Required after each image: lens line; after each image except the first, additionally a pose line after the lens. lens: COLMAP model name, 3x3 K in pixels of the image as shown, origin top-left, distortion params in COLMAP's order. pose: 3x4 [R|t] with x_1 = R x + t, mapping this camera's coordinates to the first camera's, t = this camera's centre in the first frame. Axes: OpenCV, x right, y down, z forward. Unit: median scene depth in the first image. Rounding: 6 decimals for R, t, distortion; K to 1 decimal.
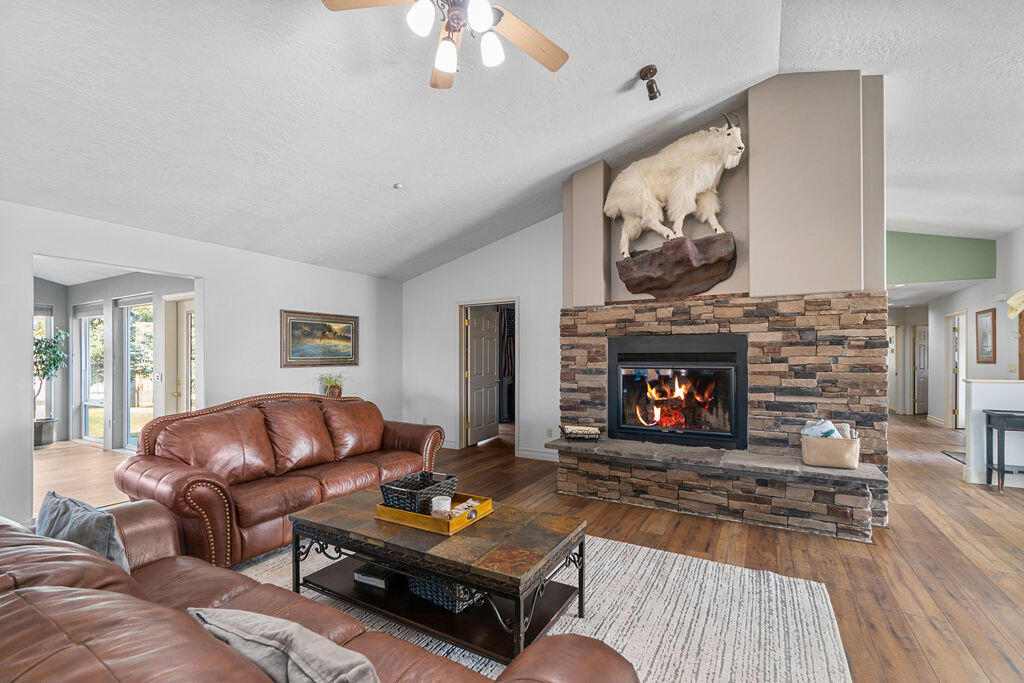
lens RADIAL K [[442.4, 0, 523.3], [0, 442.4, 358.8], [0, 0, 1]] dist [-0.006456, 0.000779]
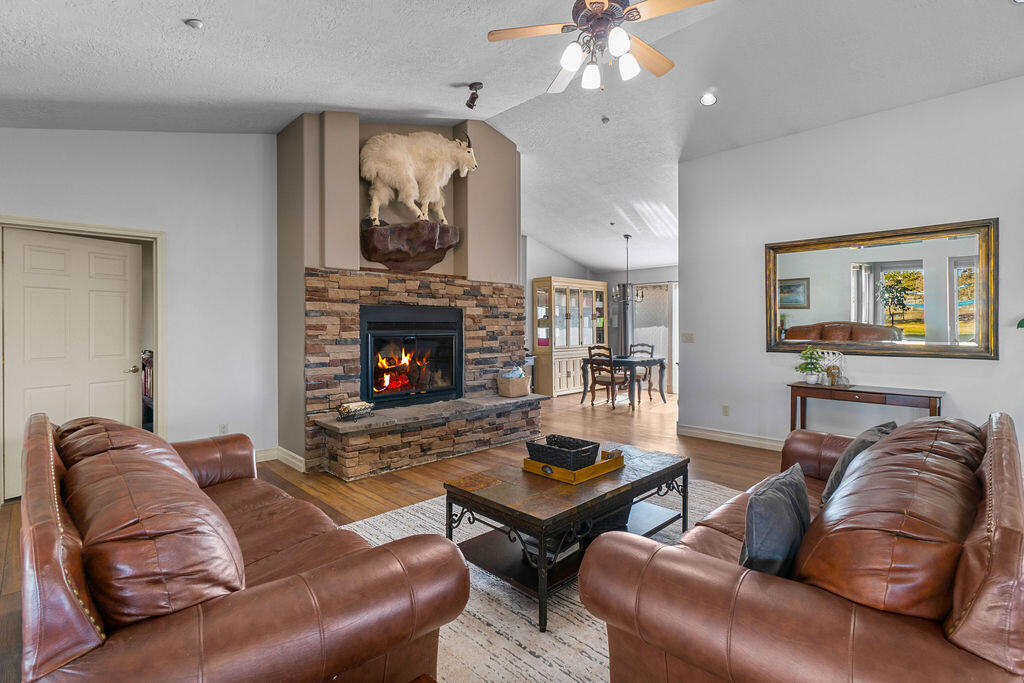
lens RADIAL K [[469.3, 0, 507.7], [0, 469.3, 331.6], [0, 0, 1]] dist [-0.007999, 0.000573]
pose [[0.299190, -0.011966, 0.954118, -0.743353], [0.001167, 0.999925, 0.012174, -0.003671], [-0.954193, -0.002529, 0.299182, 0.448097]]
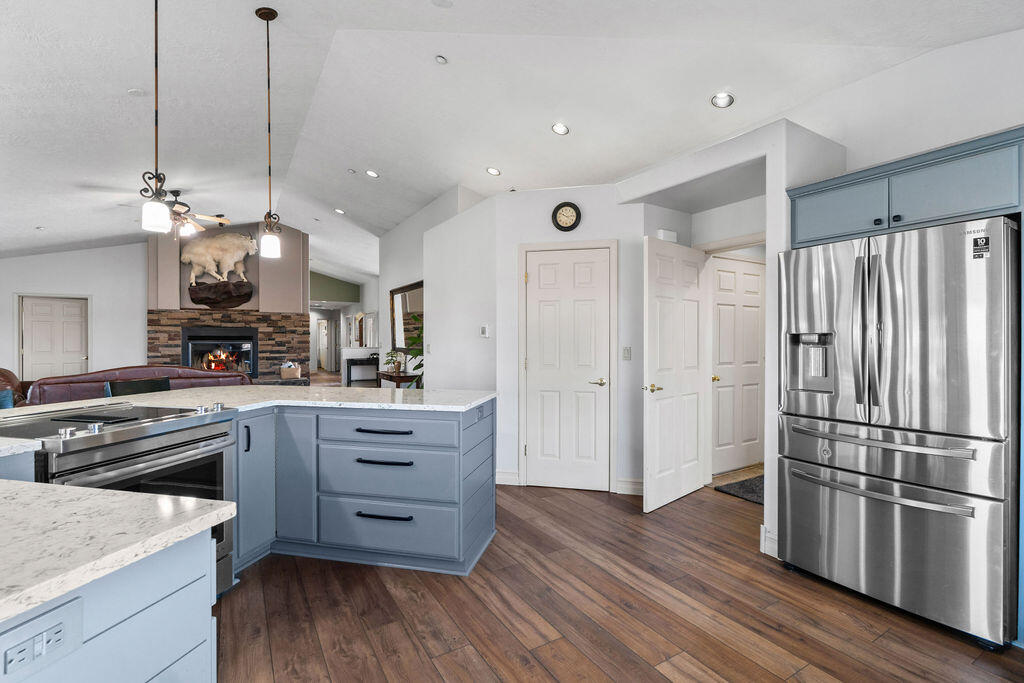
lens RADIAL K [[469.3, 0, 511.9], [0, 469.3, 339.1], [0, 0, 1]] dist [-0.007999, 0.000573]
pose [[0.493067, -0.001075, 0.869991, -0.924955], [-0.000119, 0.999999, 0.001303, -0.001029], [-0.869991, -0.000746, 0.493067, -1.299485]]
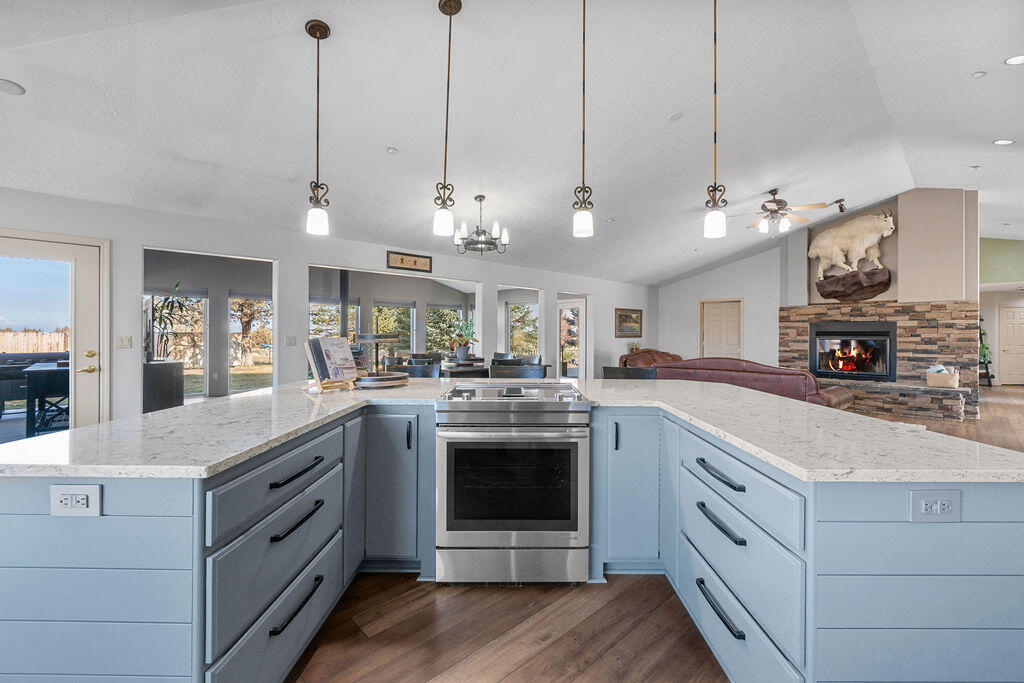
lens RADIAL K [[442.4, 0, 523.2], [0, 442.4, 333.7], [0, 0, 1]] dist [-0.006456, 0.000779]
pose [[0.958923, 0.004869, -0.283626, -0.486217], [-0.005207, 0.999986, -0.000440, 0.005122], [0.283620, 0.001899, 0.958935, -1.247229]]
